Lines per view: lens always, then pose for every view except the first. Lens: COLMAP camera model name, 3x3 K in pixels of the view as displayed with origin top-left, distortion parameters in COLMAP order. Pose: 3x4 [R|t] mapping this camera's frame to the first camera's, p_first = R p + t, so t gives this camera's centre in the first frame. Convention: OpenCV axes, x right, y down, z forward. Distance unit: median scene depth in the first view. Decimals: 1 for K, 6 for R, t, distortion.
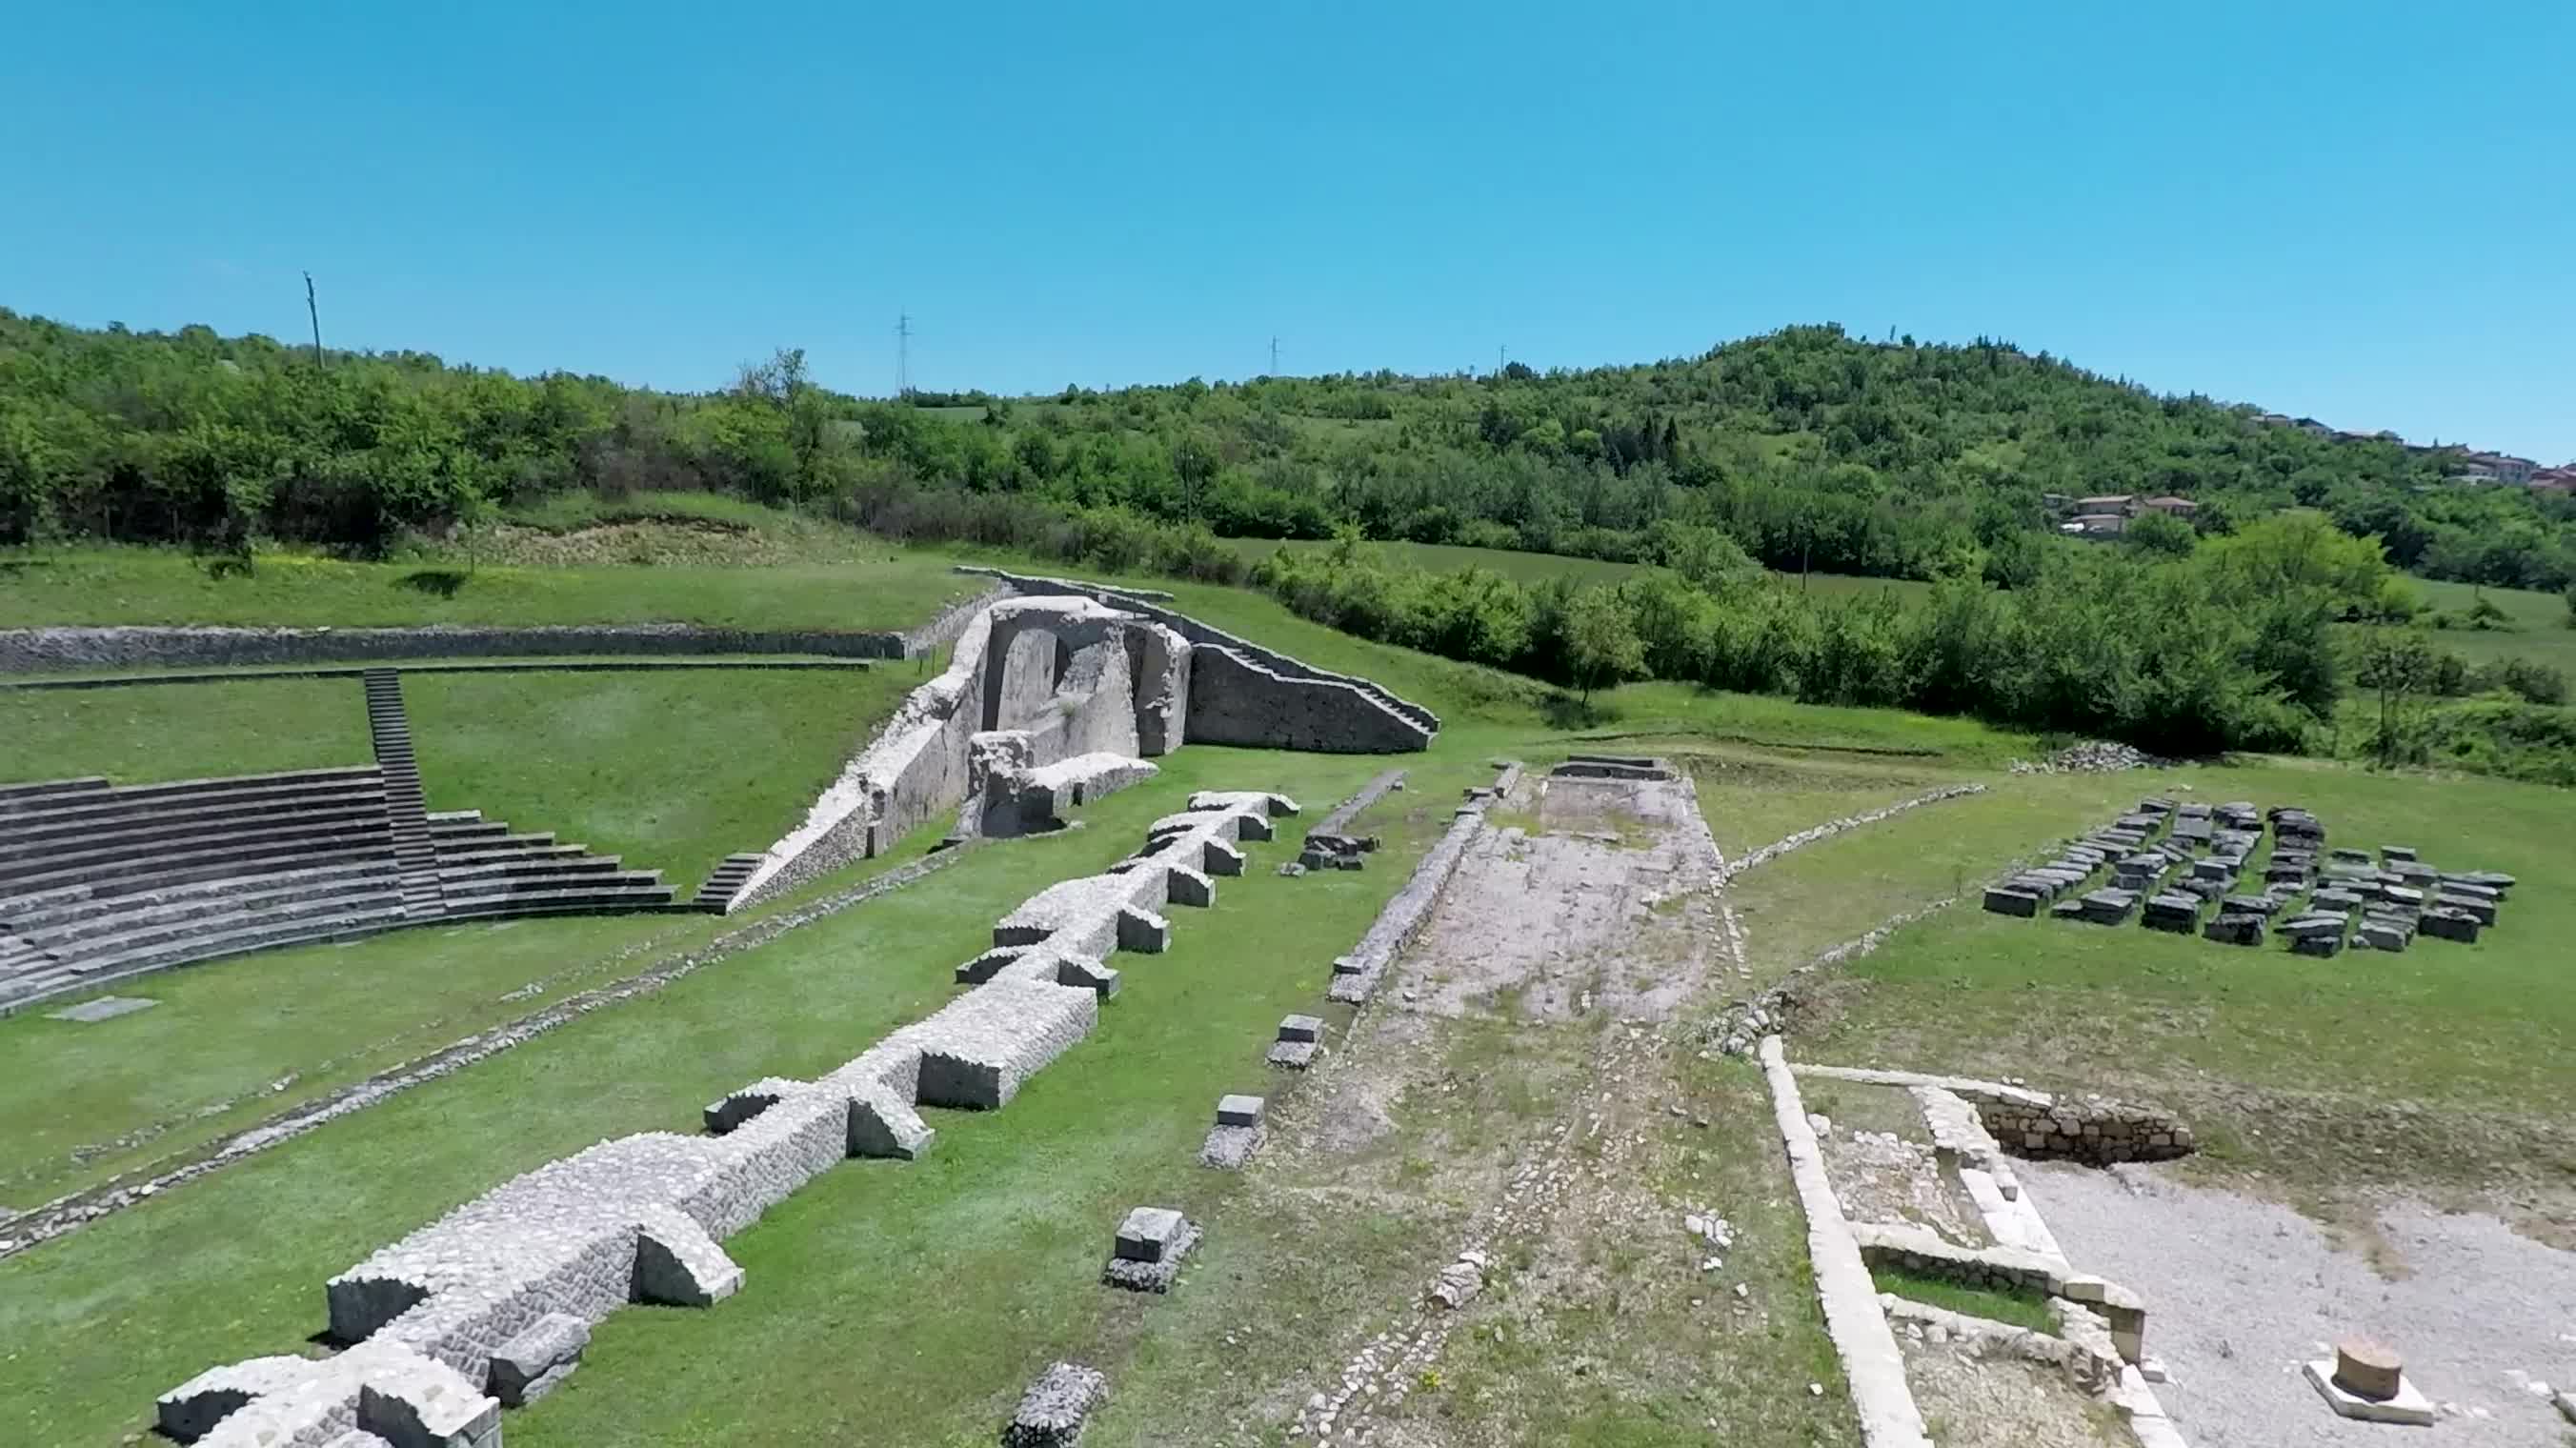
lens RADIAL K [[1413.8, 0, 1282.7], [0, 1413.8, 728.9], [0, 0, 1]] dist [-0.021025, 0.007317]
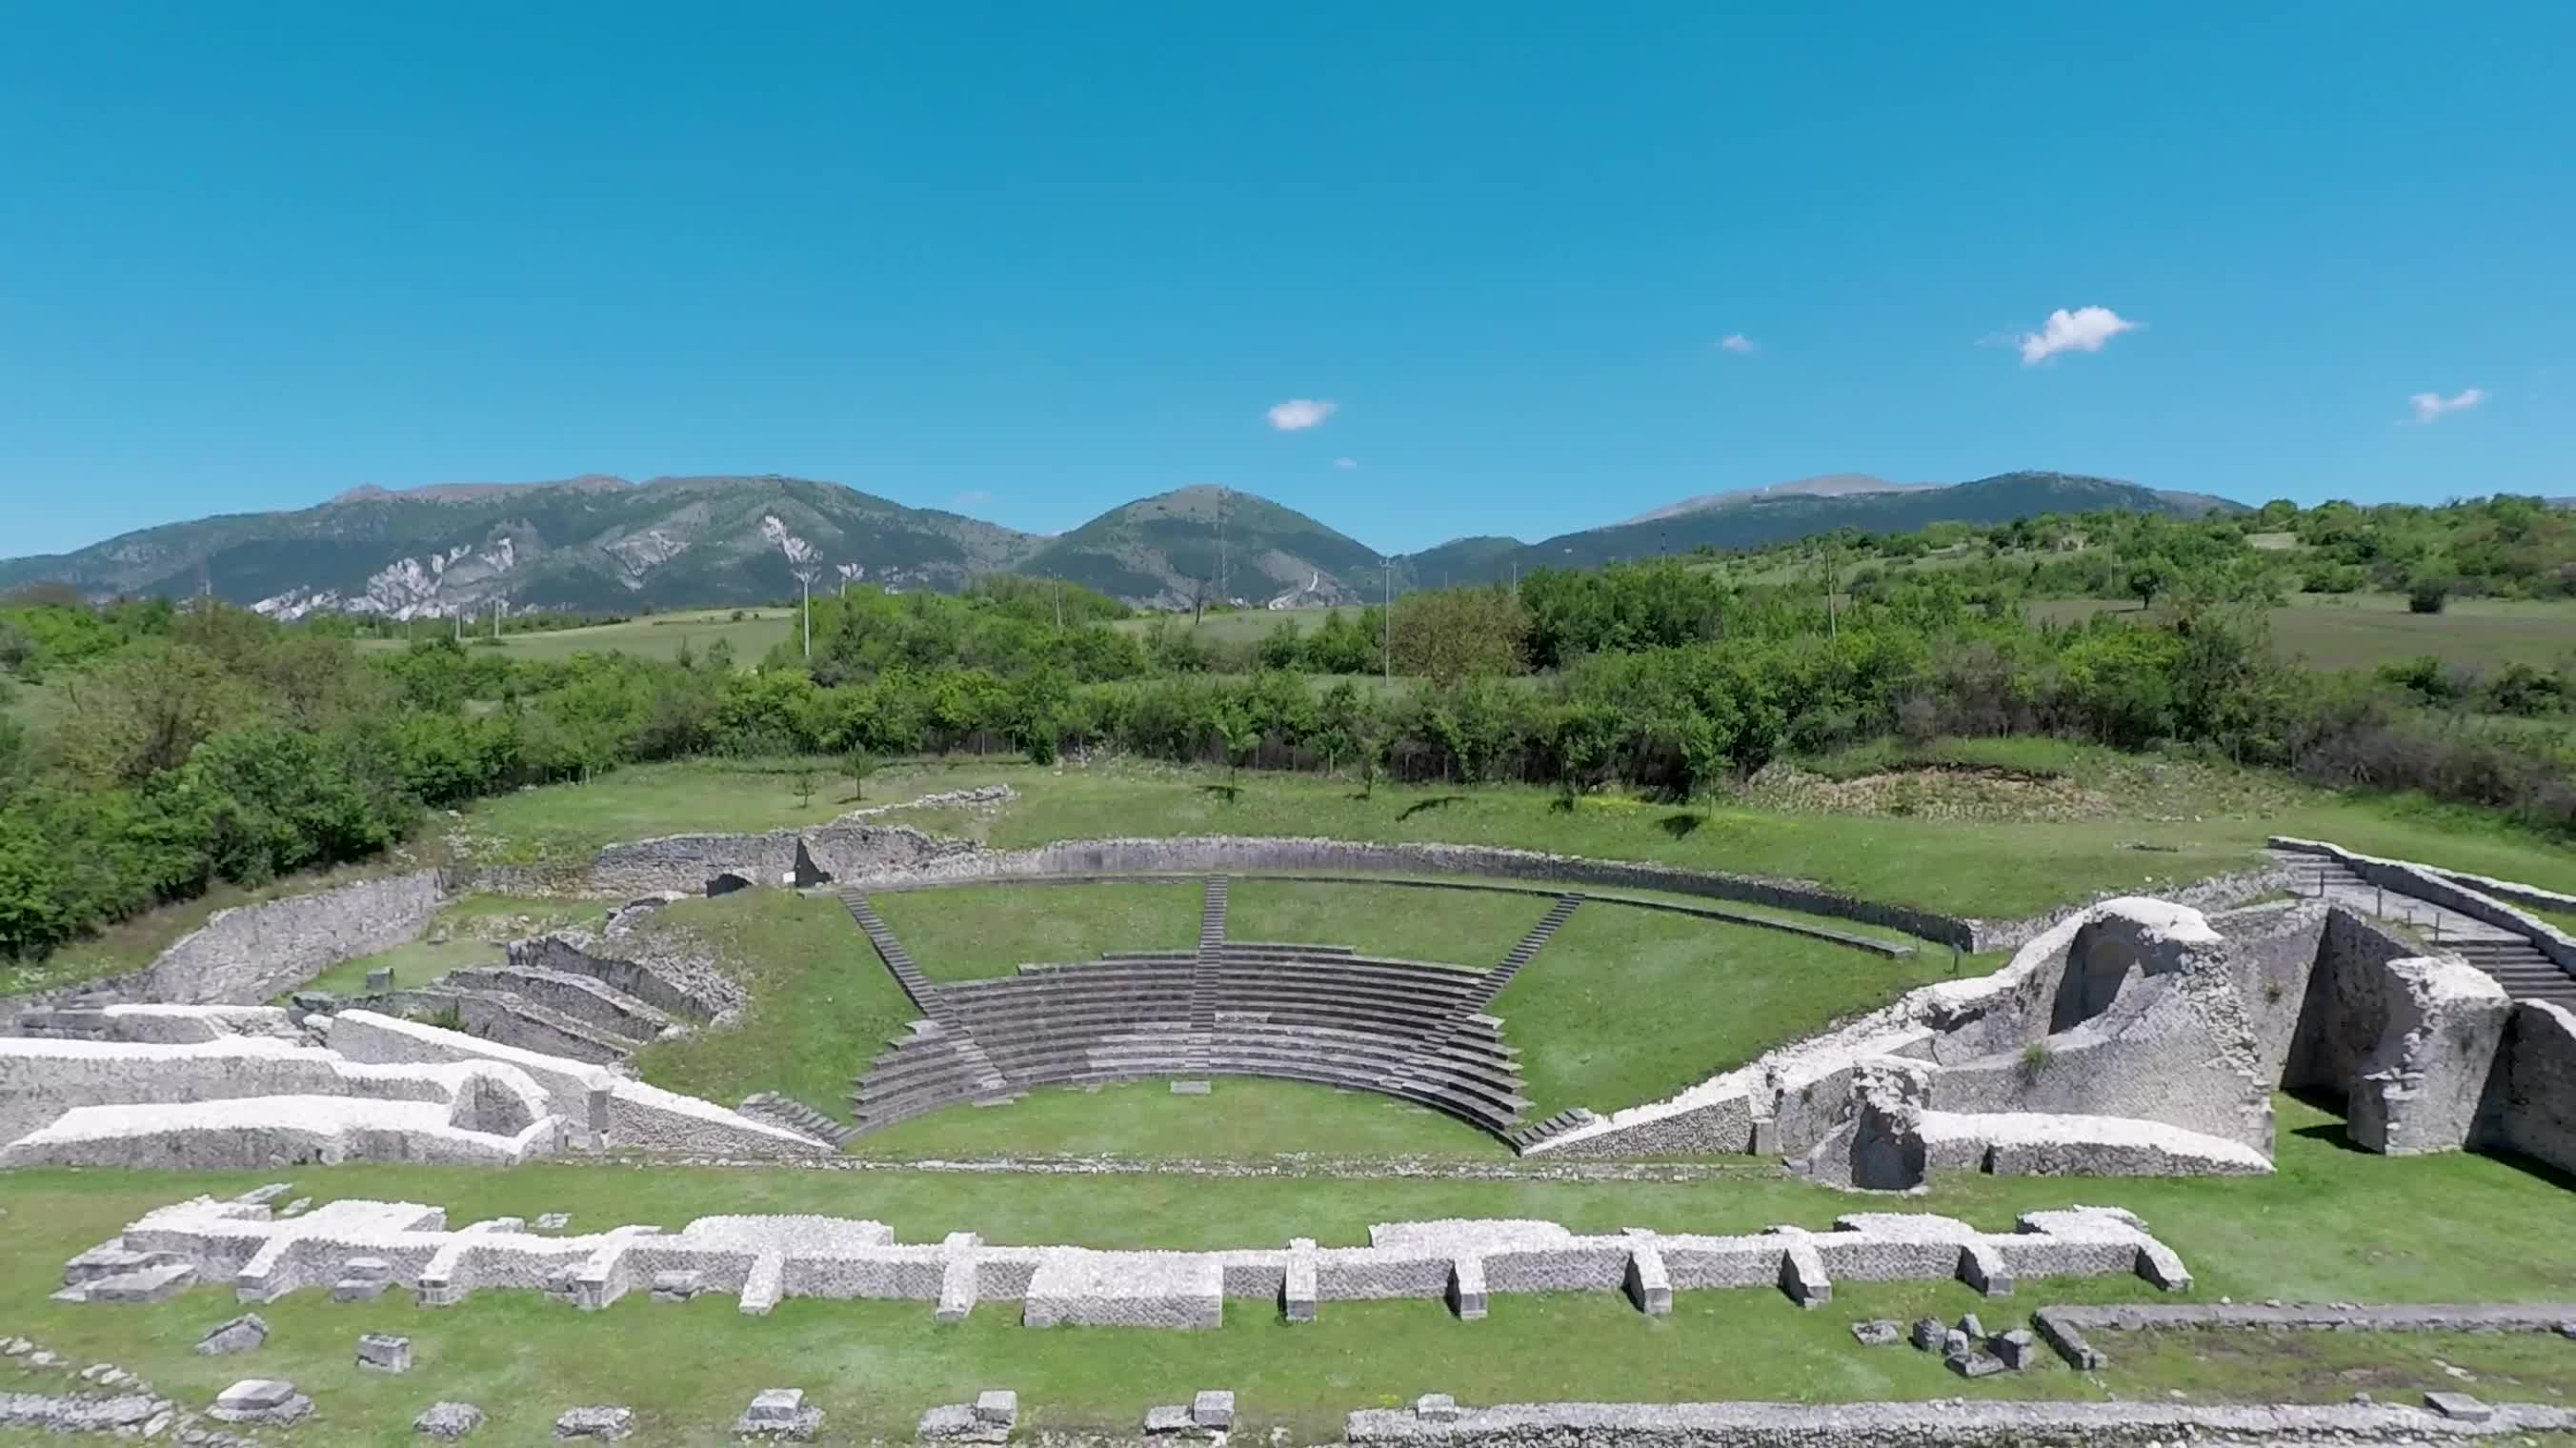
lens RADIAL K [[1413.8, 0, 1282.7], [0, 1413.8, 728.9], [0, 0, 1]] dist [-0.021025, 0.007317]
pose [[0.241124, 0.013724, -0.970397, 0.598371], [-0.116050, 0.993133, -0.014791, -0.156350], [0.963531, 0.116181, 0.241061, 0.449087]]
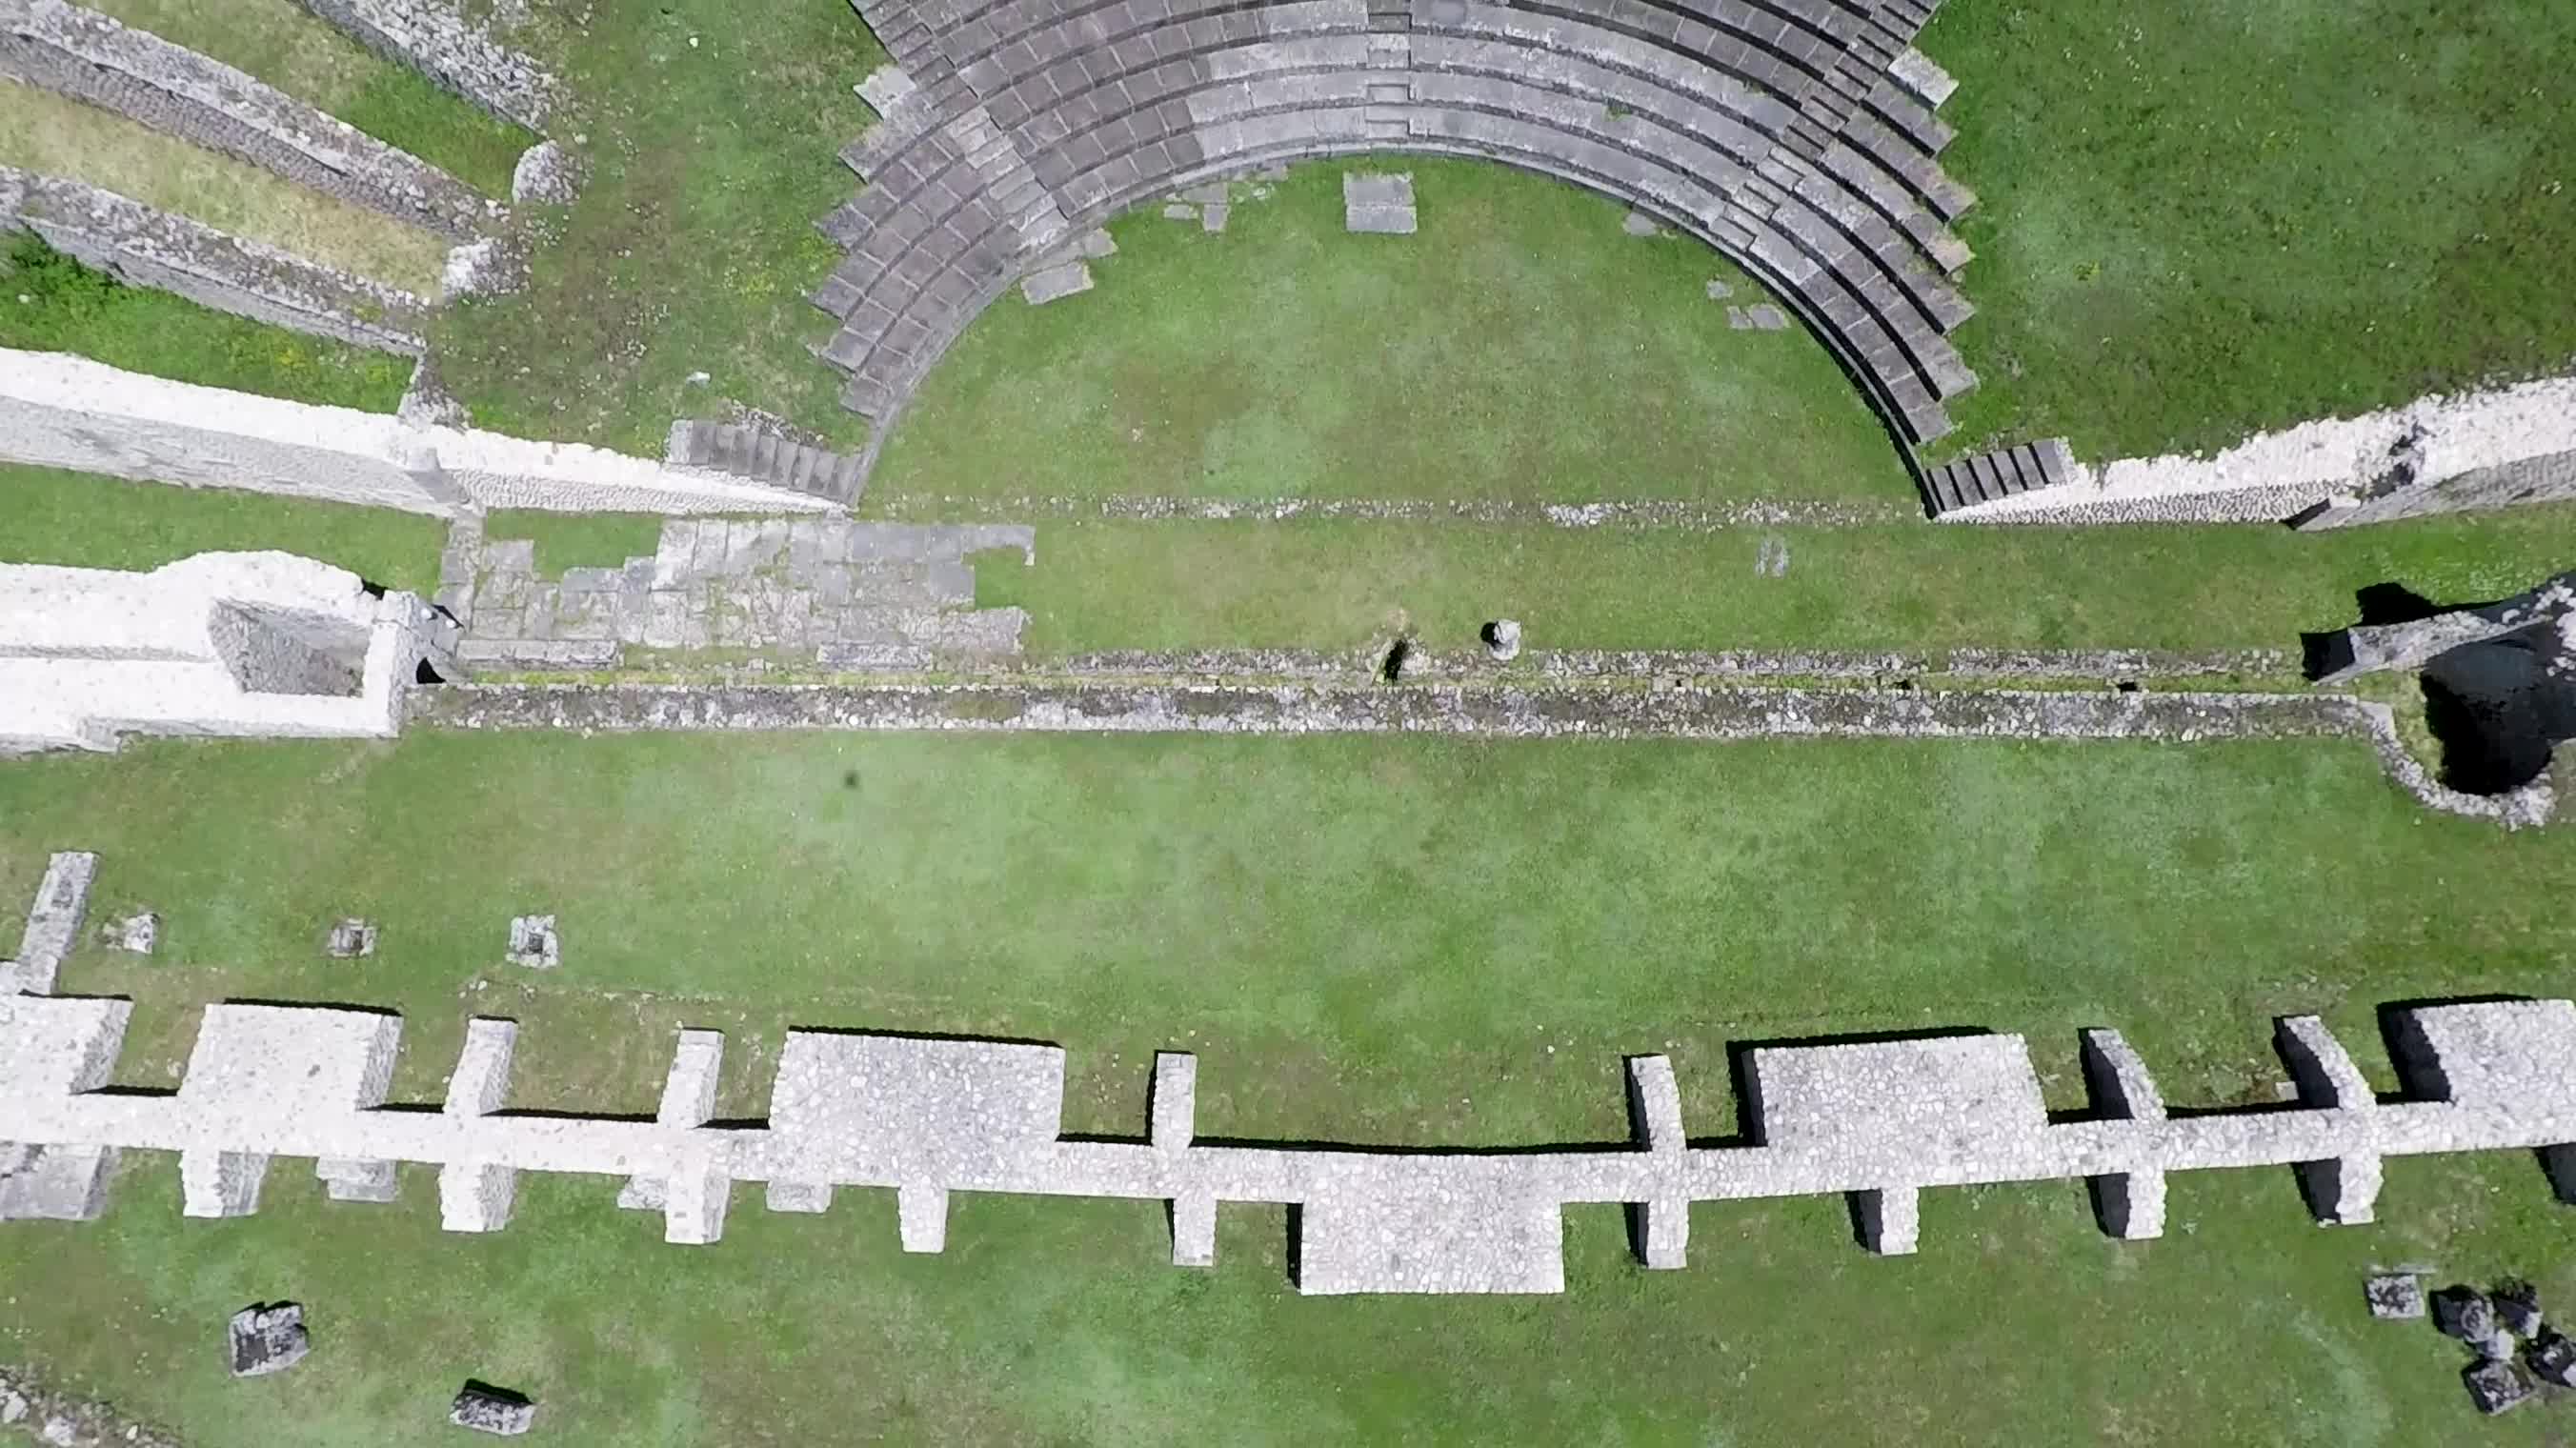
lens RADIAL K [[1361.1, 0, 1291.4], [0, 1361.1, 800.9], [0, 0, 1]] dist [-0.017665, -0.000106]
pose [[0.254114, 0.923240, -0.288190, -0.129721], [-0.125534, 0.326935, 0.936672, -0.395315], [0.958993, -0.201843, 0.198977, 0.461485]]
